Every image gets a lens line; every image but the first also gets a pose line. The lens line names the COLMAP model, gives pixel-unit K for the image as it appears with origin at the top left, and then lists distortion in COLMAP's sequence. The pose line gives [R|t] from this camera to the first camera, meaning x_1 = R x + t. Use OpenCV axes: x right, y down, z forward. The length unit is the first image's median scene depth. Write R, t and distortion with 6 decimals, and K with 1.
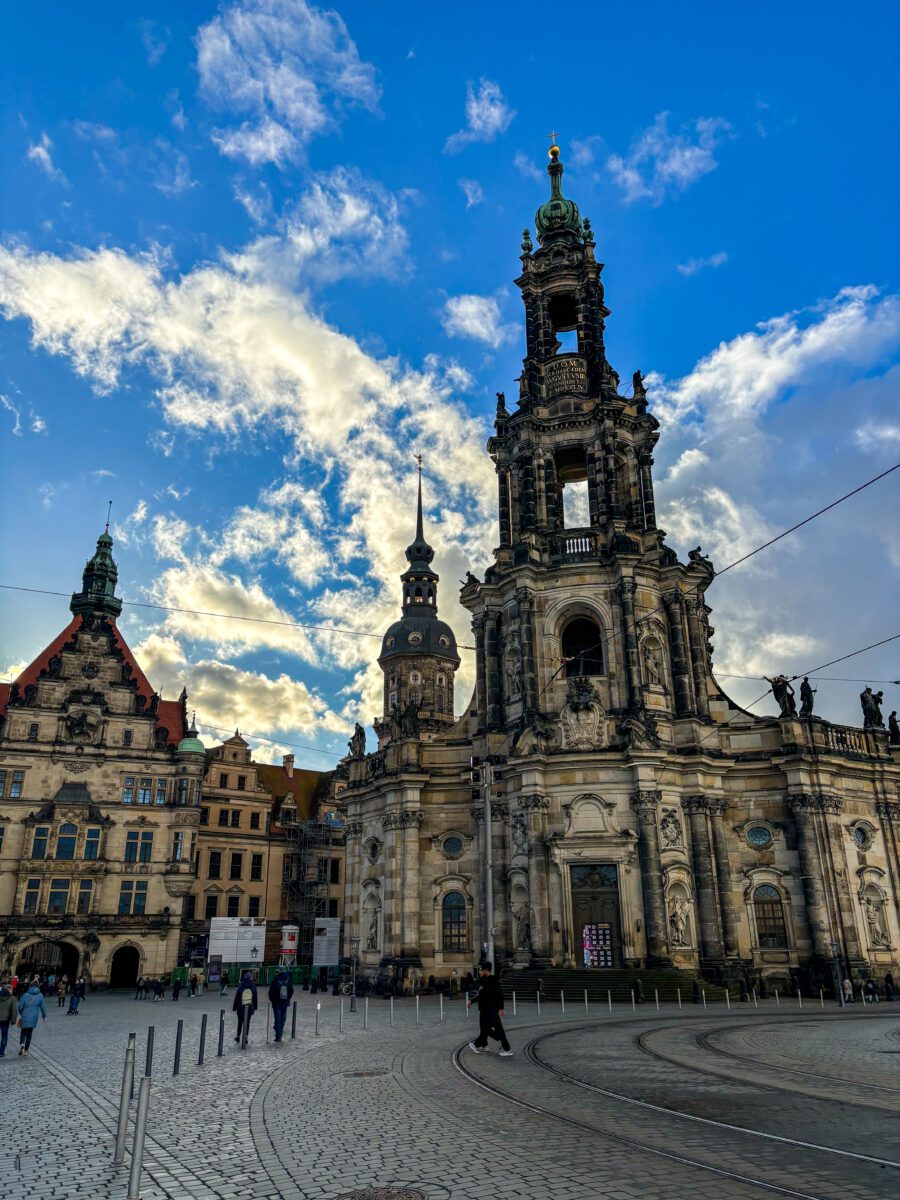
lens RADIAL K [[928.7, 0, 447.3], [0, 928.7, 604.9], [0, 0, 1]] dist [0.073248, -0.036811]
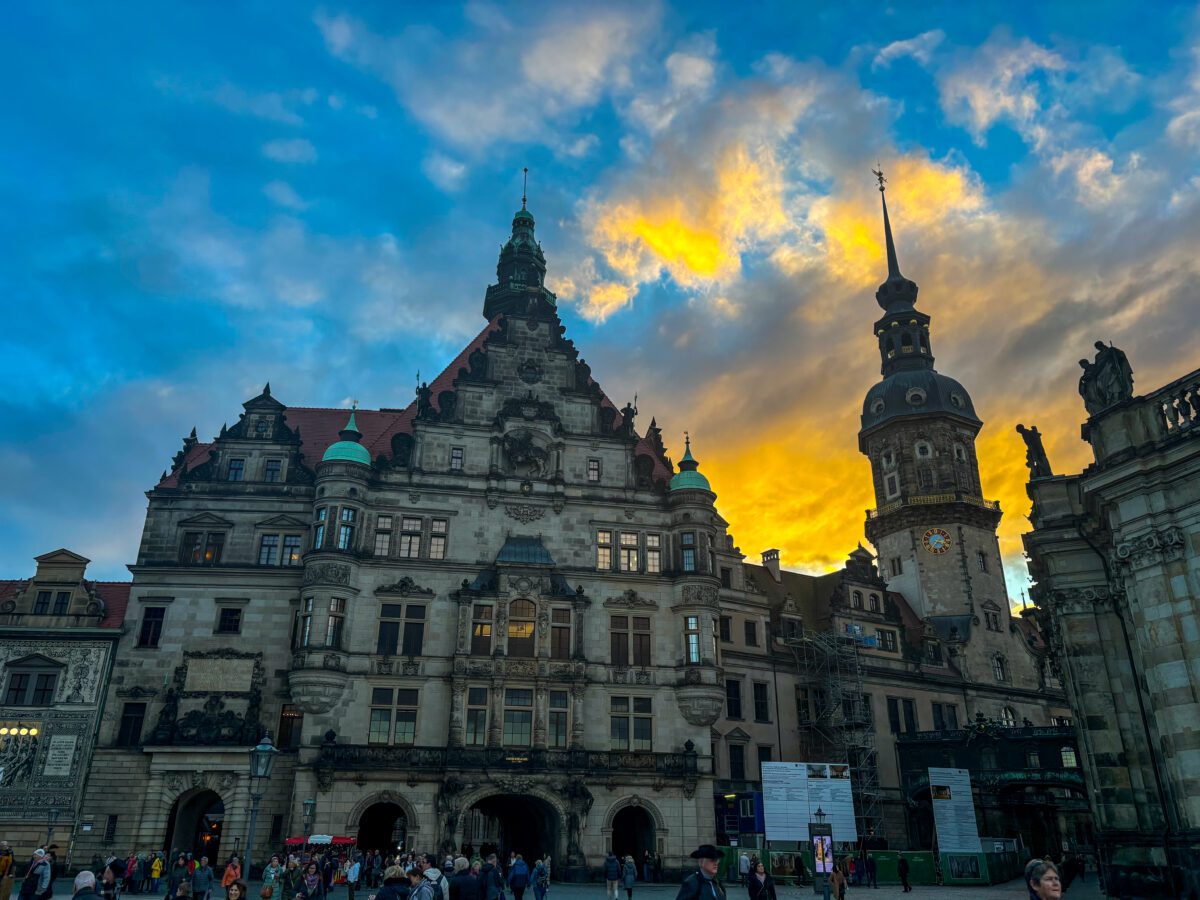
lens RADIAL K [[928.7, 0, 594.1], [0, 928.7, 453.3], [0, 0, 1]] dist [0.073248, -0.036811]
pose [[0.977147, -0.071640, -0.200129, -0.289925], [0.062376, 0.996685, -0.052229, 0.217753], [0.203207, 0.038552, 0.978377, 0.528473]]
